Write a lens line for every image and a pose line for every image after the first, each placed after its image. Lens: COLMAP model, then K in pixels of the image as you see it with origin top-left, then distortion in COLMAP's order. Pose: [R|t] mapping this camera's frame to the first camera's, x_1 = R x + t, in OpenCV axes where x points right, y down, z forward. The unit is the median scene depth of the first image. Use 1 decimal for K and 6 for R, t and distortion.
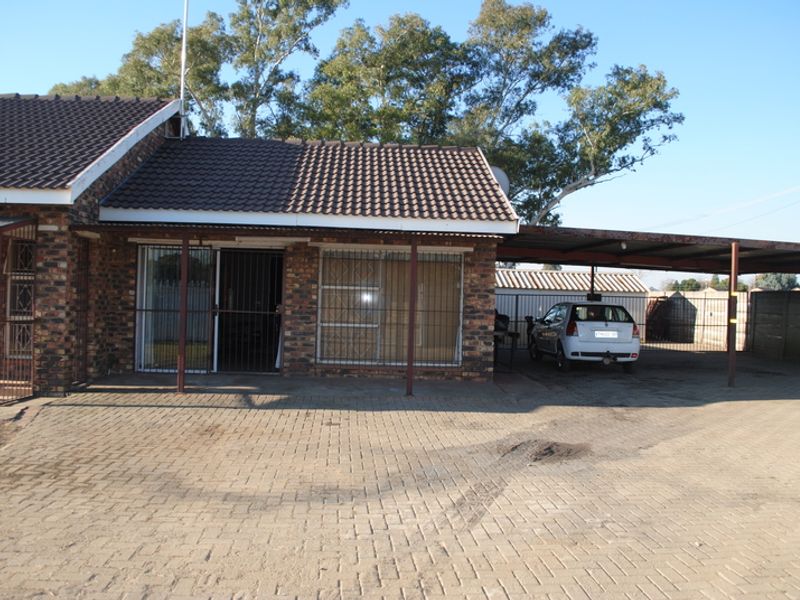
lens RADIAL K [[704.1, 0, 404.7], [0, 704.1, 300.9], [0, 0, 1]] dist [-0.082695, 0.014451]
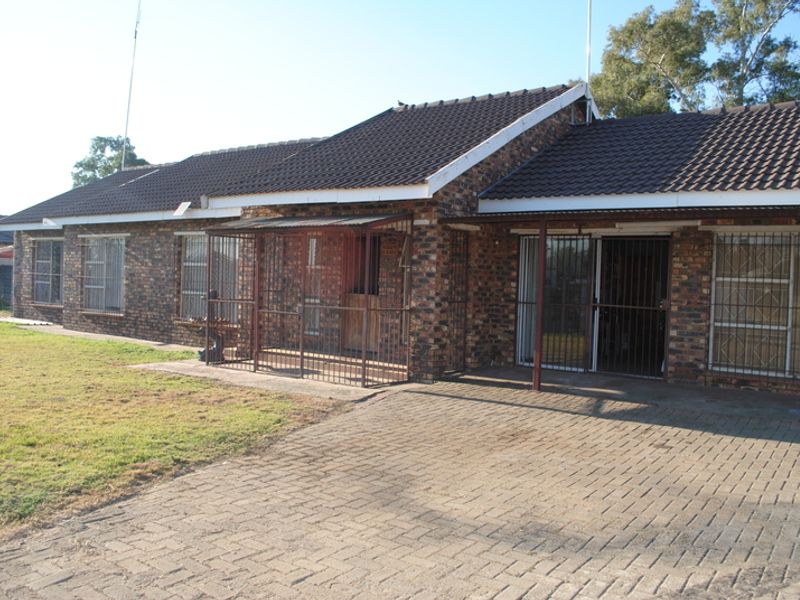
lens RADIAL K [[704.1, 0, 399.2], [0, 704.1, 296.7], [0, 0, 1]] dist [-0.082695, 0.014451]
pose [[0.768070, 0.014979, -0.640191, 0.128191], [-0.013348, 0.999884, 0.007382, 0.000071], [0.640227, 0.002875, 0.768180, 0.137398]]
